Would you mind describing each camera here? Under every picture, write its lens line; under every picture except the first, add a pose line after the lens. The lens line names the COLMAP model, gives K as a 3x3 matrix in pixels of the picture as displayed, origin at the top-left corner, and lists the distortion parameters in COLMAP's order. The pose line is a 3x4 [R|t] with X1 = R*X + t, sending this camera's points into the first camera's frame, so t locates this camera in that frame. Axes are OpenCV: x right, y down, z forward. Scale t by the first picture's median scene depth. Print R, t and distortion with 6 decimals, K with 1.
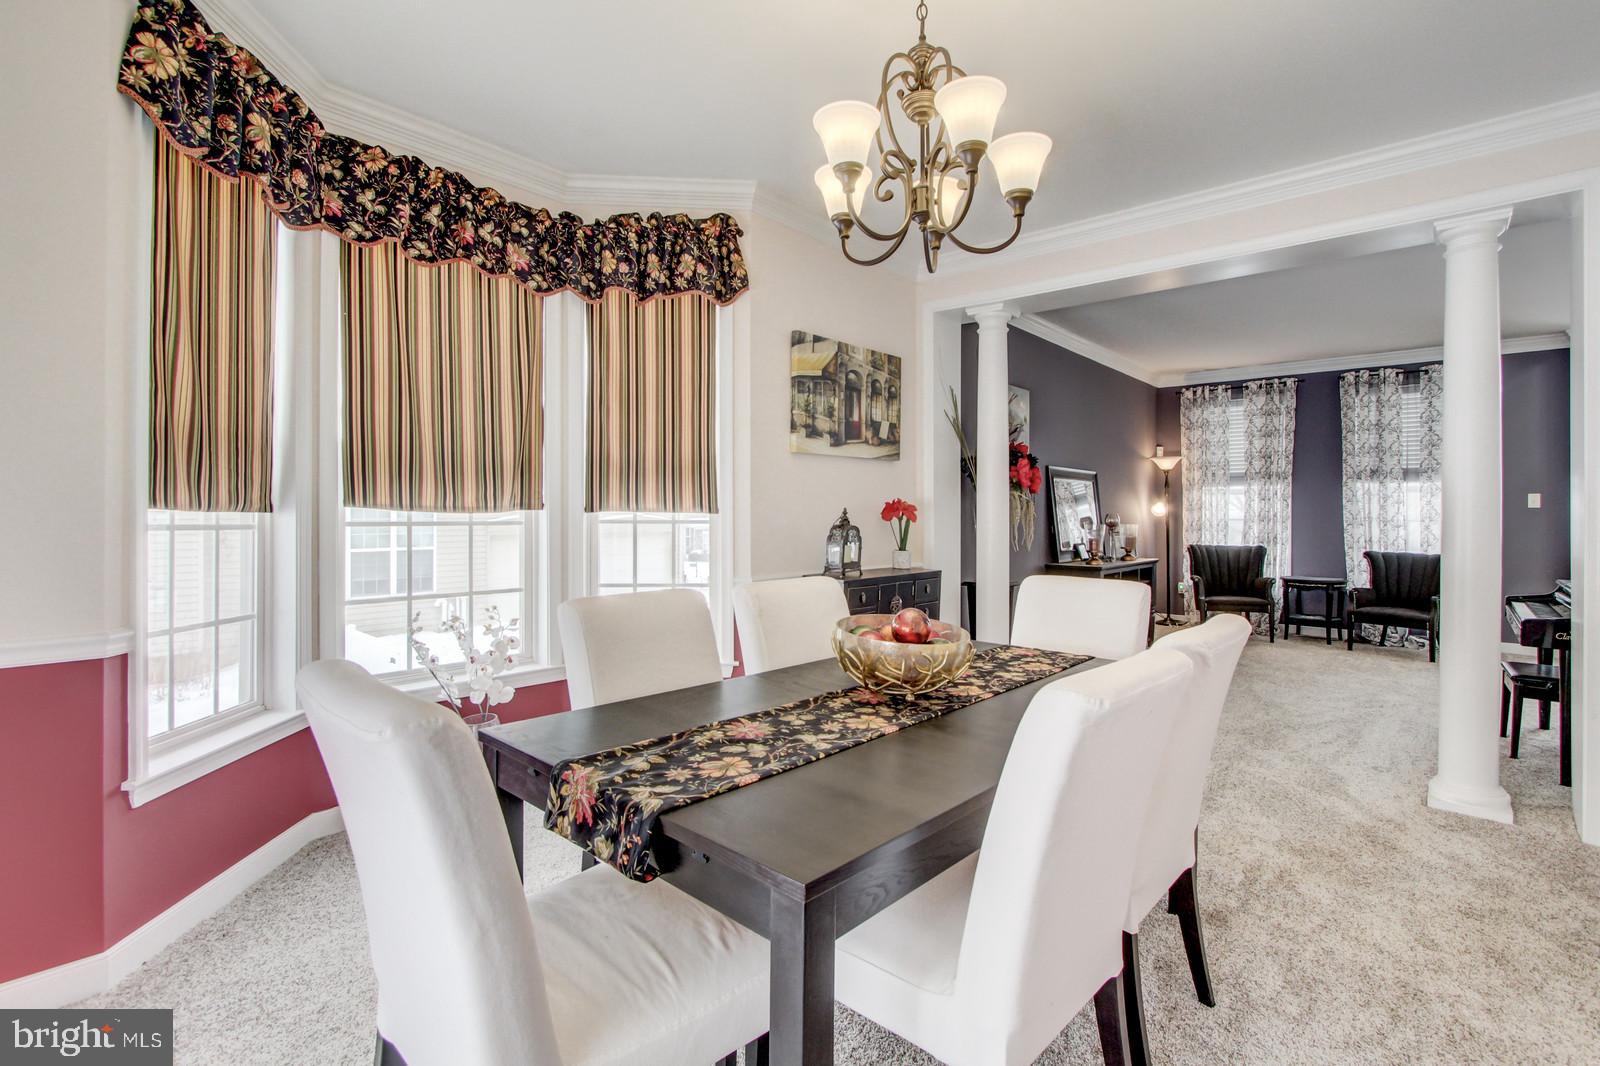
lens RADIAL K [[733.7, 0, 818.6], [0, 733.7, 506.8], [0, 0, 1]] dist [-0.001162, 0.000141]
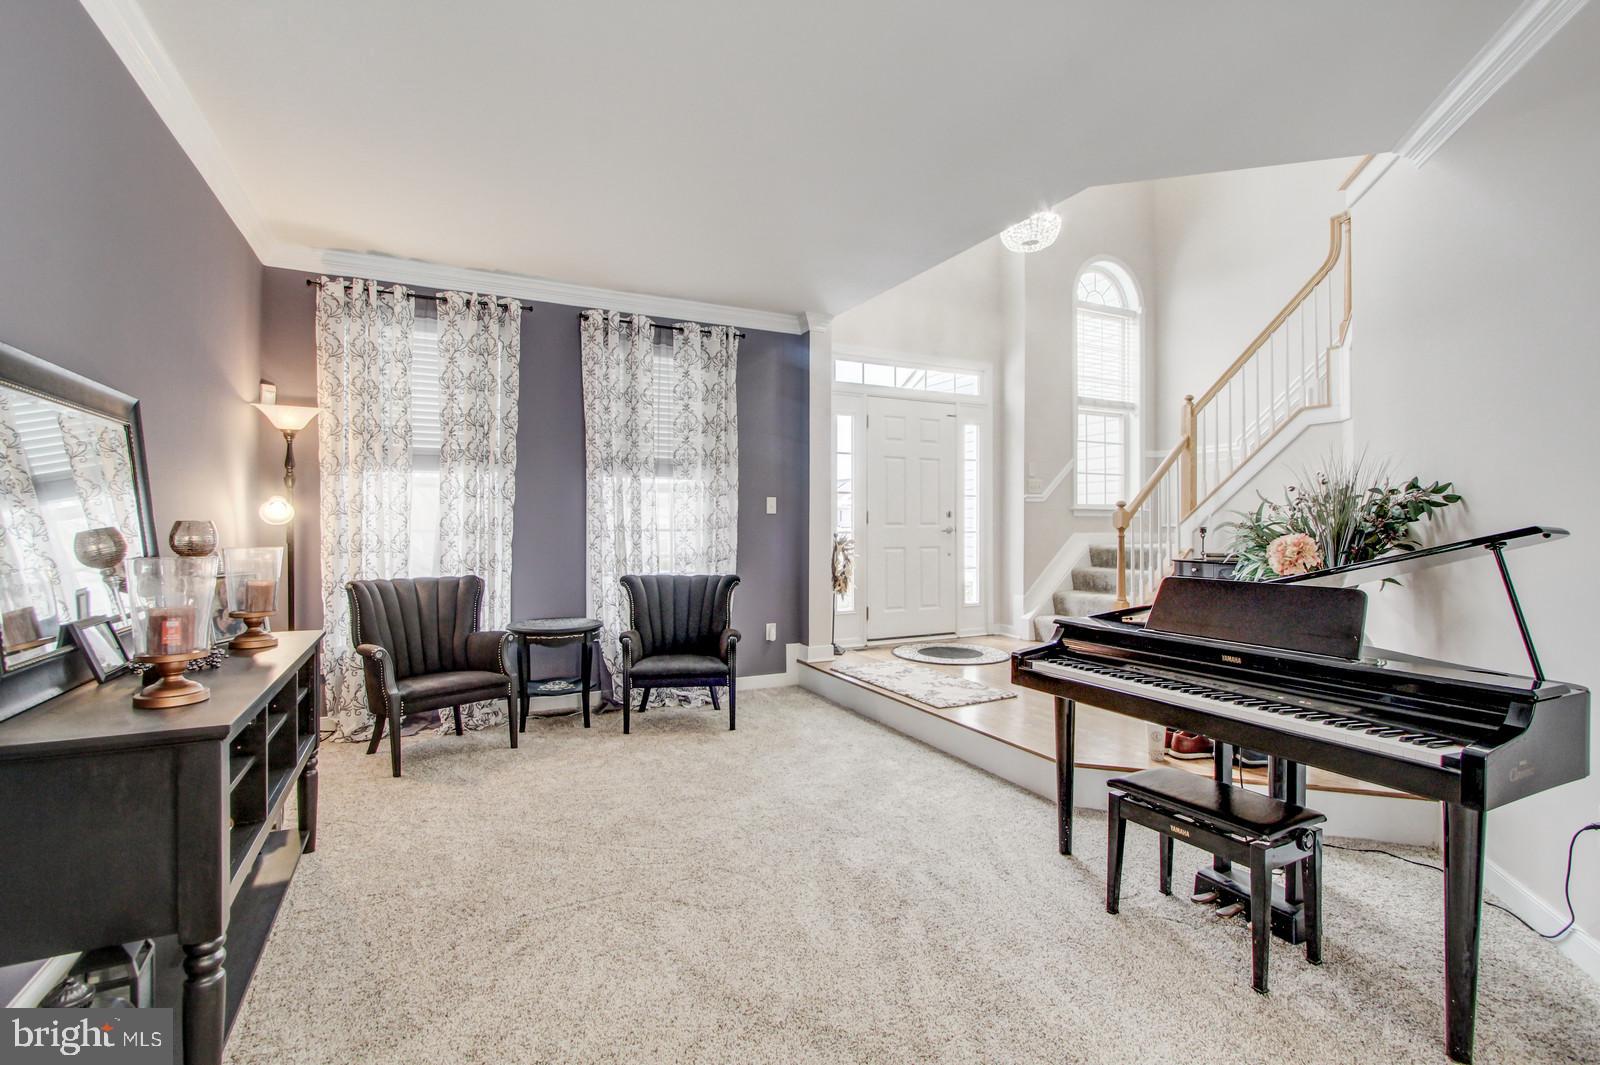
lens RADIAL K [[733.7, 0, 803.0], [0, 733.7, 519.0], [0, 0, 1]] dist [-0.001162, 0.000141]
pose [[0.395060, 0.008848, 0.918613, 0.172680], [-0.006179, 0.999957, -0.006974, 0.010896], [-0.918635, -0.002921, 0.395097, 0.528096]]
